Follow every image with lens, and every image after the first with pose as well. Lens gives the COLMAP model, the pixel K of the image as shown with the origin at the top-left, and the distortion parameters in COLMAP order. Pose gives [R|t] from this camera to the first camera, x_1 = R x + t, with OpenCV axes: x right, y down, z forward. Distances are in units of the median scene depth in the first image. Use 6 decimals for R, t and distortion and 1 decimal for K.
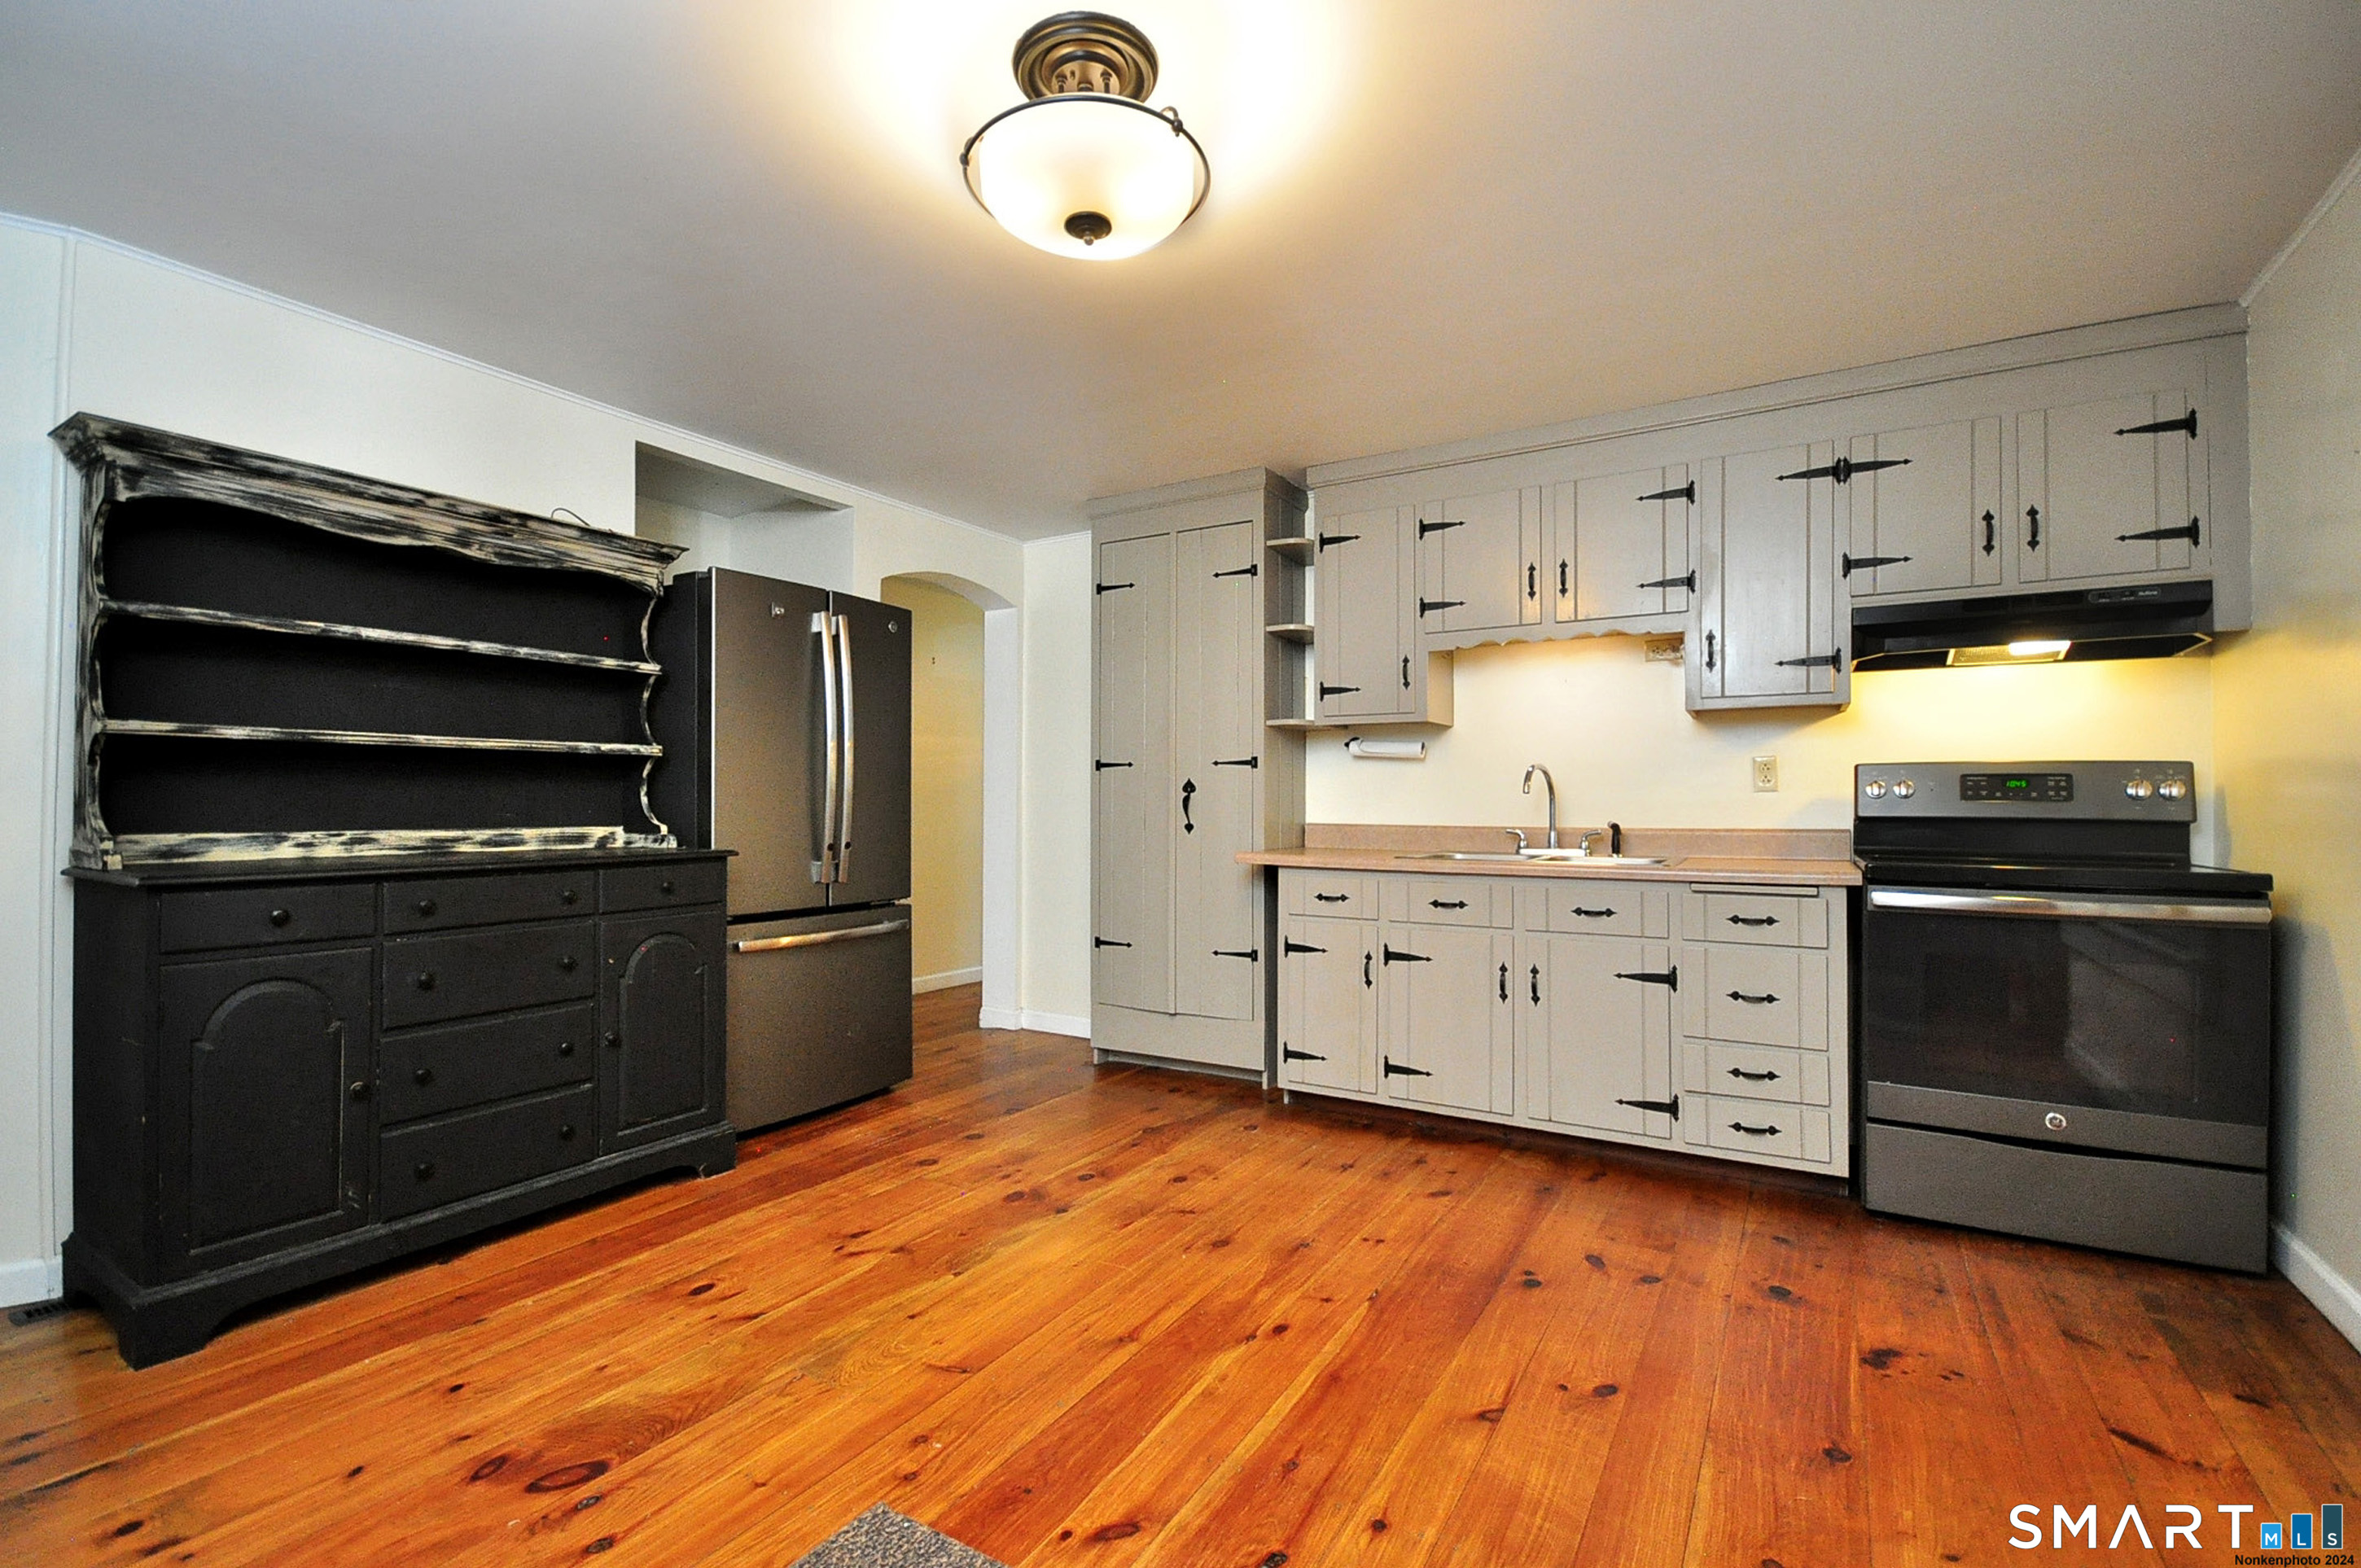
lens RADIAL K [[987.6, 0, 1220.5], [0, 987.6, 796.2], [0, 0, 1]] dist [-0.001080, -0.000504]
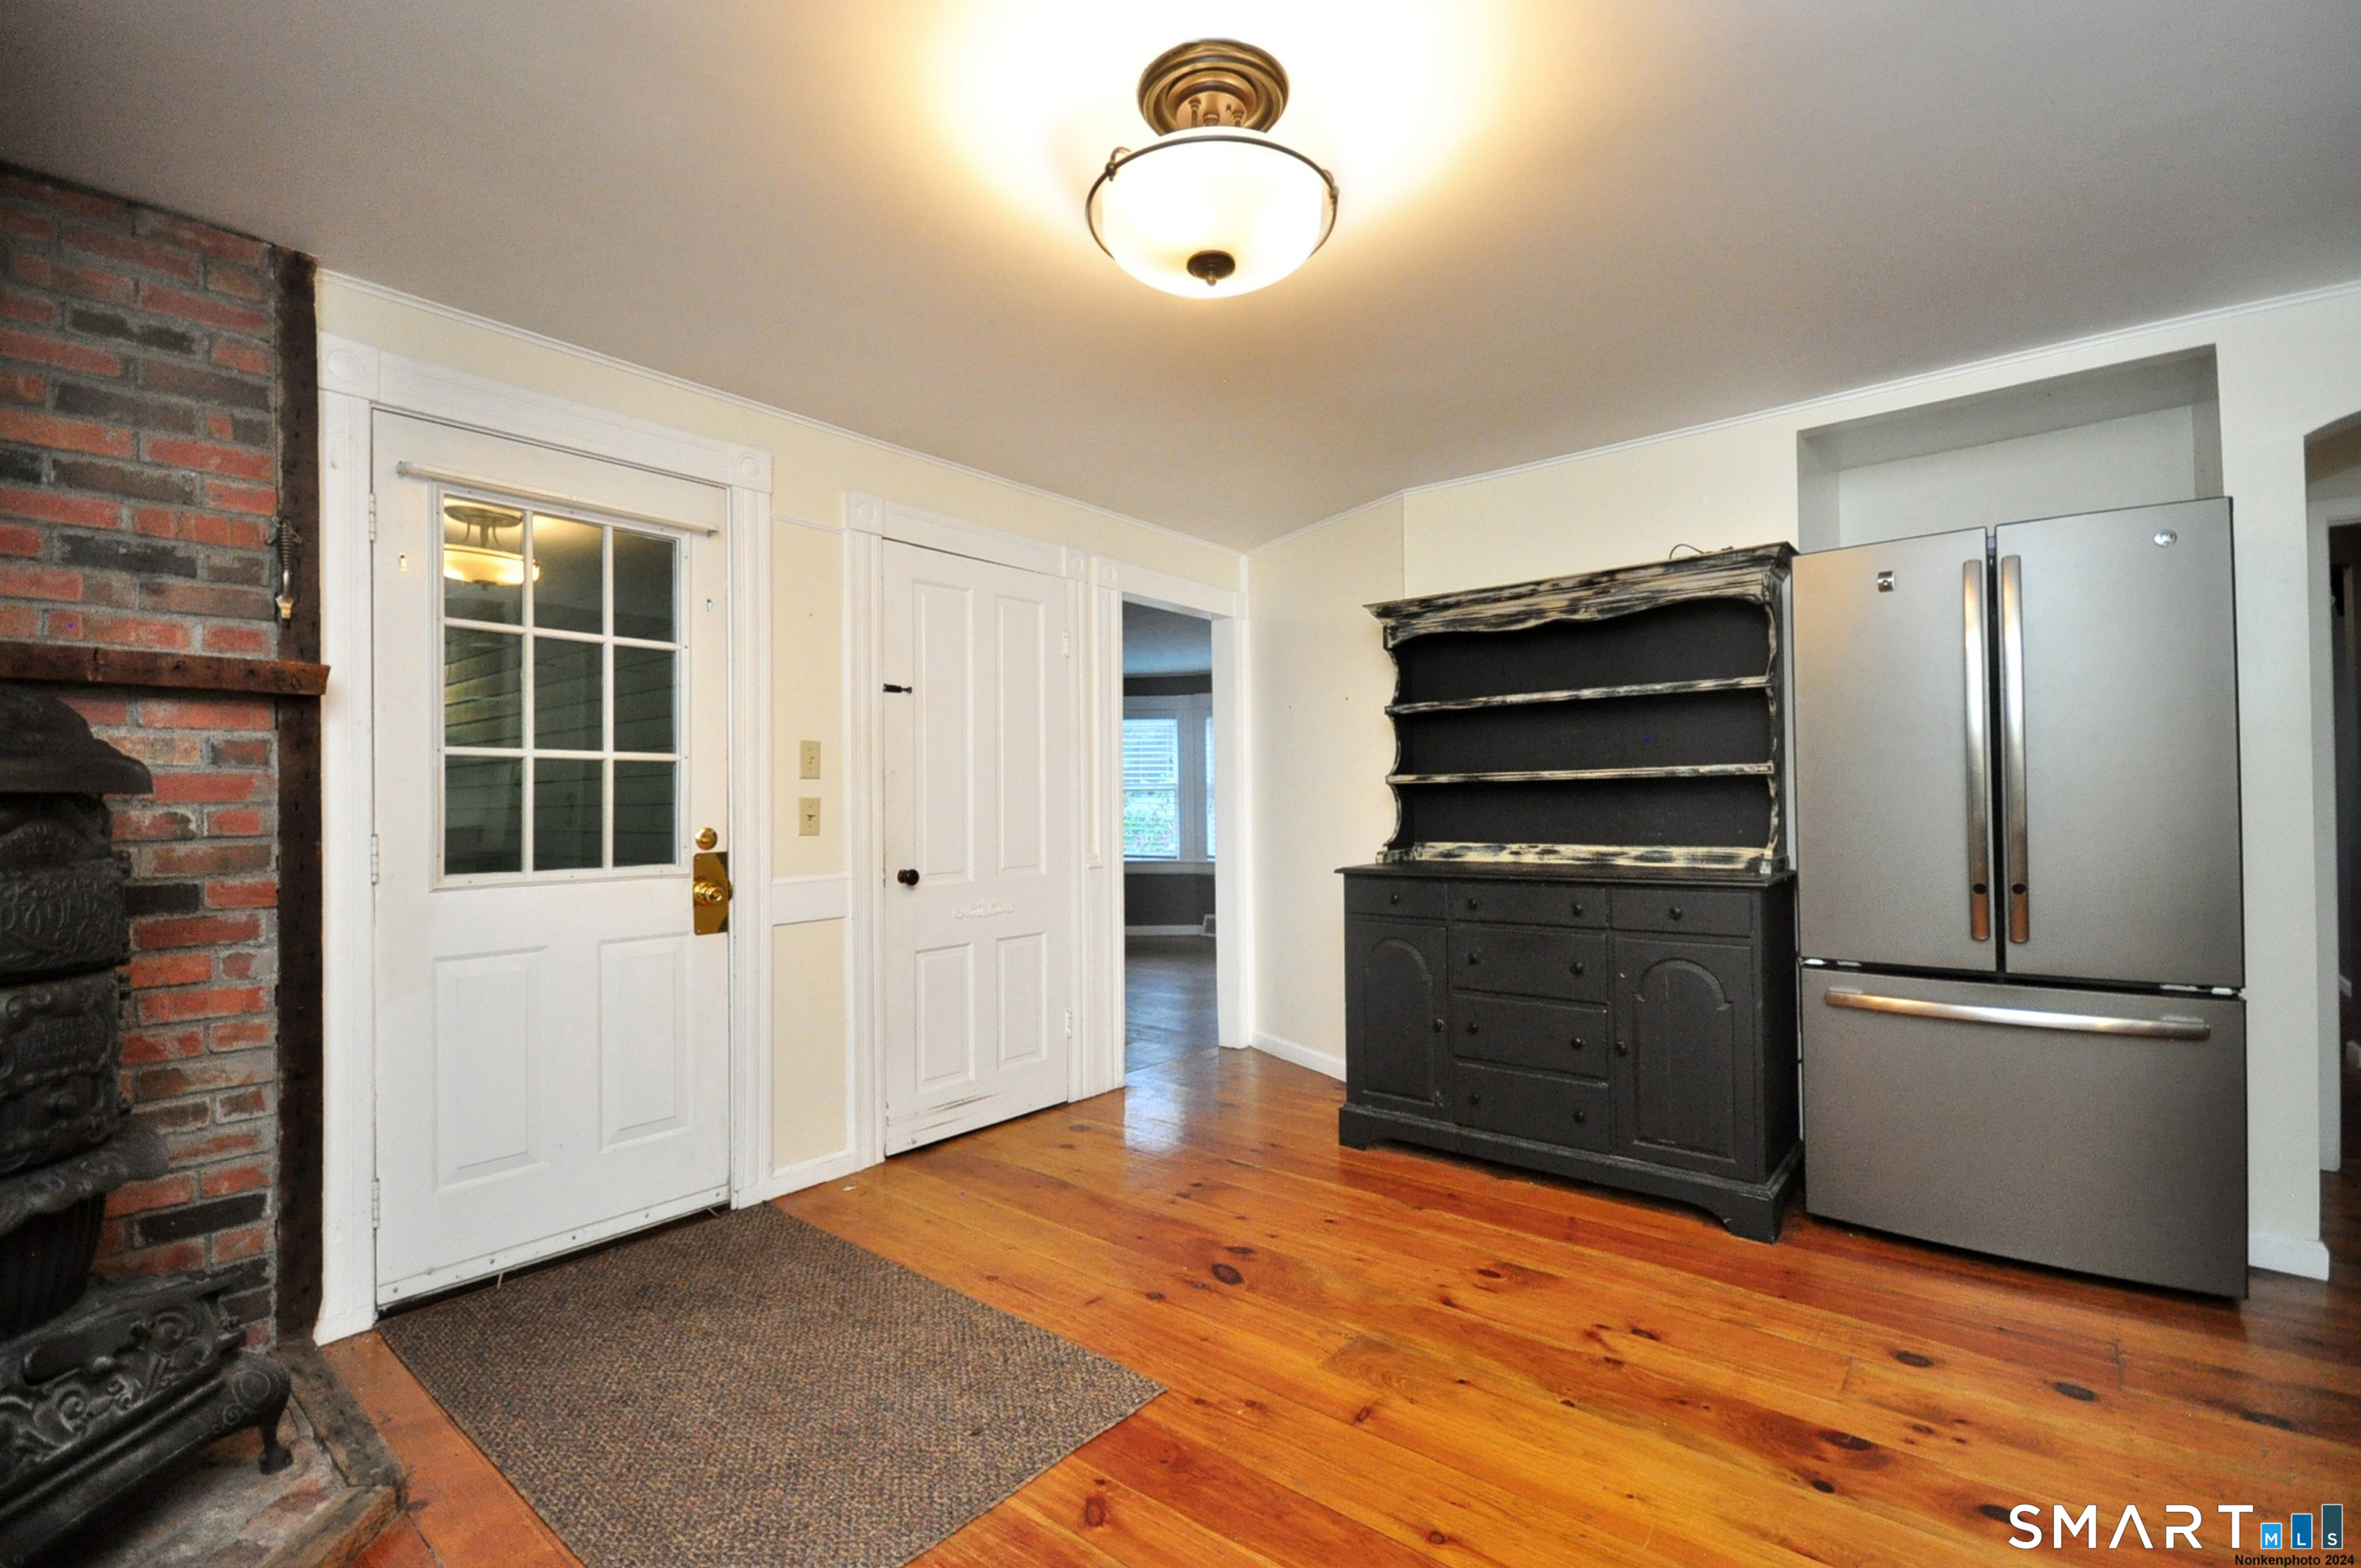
lens RADIAL K [[1049.4, 0, 1170.8], [0, 1049.4, 793.3], [0, 0, 1]] dist [-0.014010, 0.000602]
pose [[-0.169852, -0.006281, -0.985450, 0.571024], [0.019561, 0.999761, -0.009744, -0.027983], [0.985275, -0.020931, -0.169689, 0.707707]]
